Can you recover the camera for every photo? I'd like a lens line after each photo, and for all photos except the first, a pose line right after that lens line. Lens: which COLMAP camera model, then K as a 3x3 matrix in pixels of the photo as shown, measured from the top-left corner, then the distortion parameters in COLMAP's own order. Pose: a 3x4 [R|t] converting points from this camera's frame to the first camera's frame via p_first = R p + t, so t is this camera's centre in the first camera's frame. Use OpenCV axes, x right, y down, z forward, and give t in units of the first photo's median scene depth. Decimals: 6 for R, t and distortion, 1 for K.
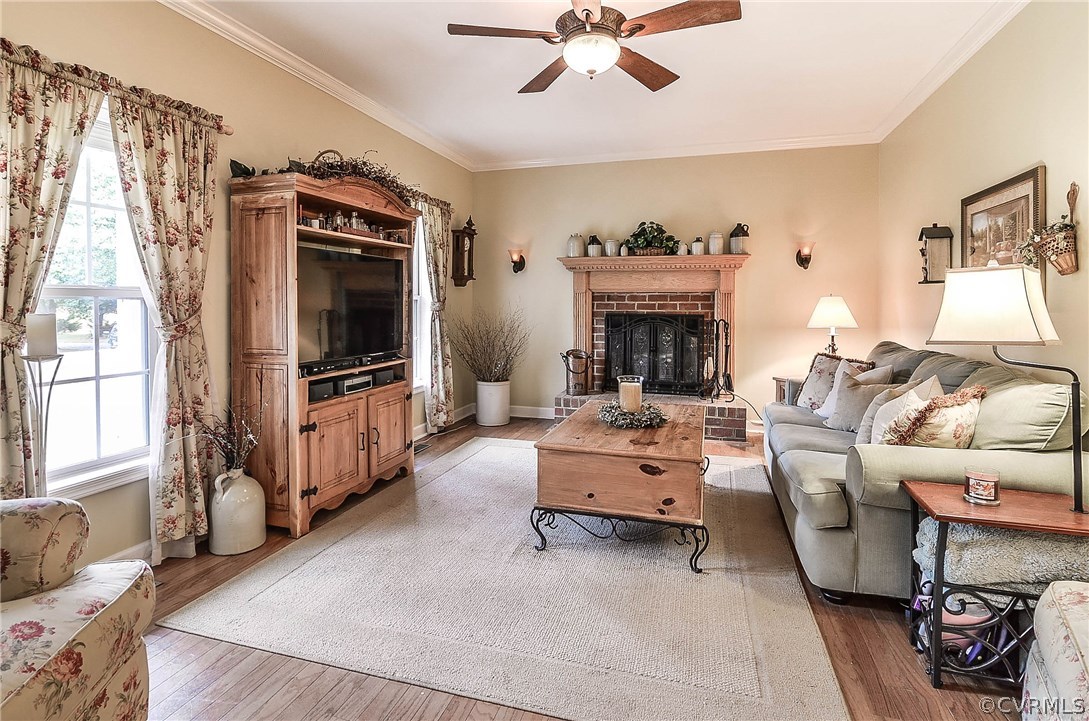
lens RADIAL K [[551.9, 0, 541.7], [0, 551.9, 309.3], [0, 0, 1]] dist [-0.004199, 0.000208]
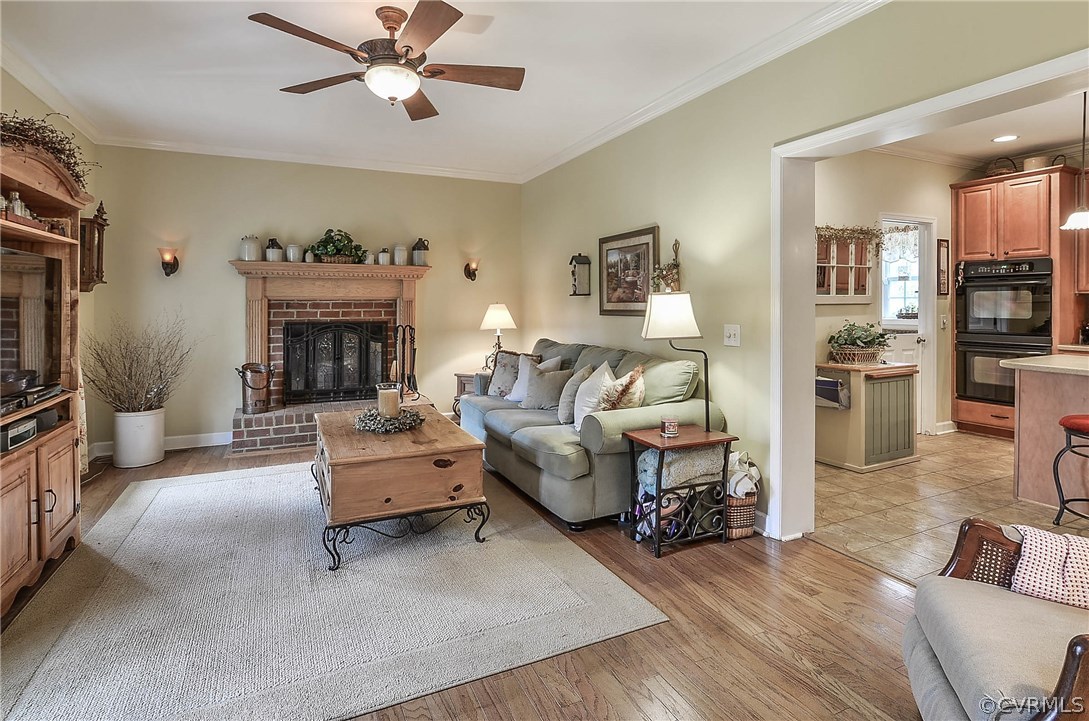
lens RADIAL K [[549.6, 0, 544.3], [0, 549.6, 304.3], [0, 0, 1]] dist [-0.002980, 0.000331]
pose [[0.745214, -0.004991, 0.666807, -0.286853], [0.013430, 0.999882, -0.007524, -0.016213], [-0.666690, 0.014562, 0.745192, 0.016416]]
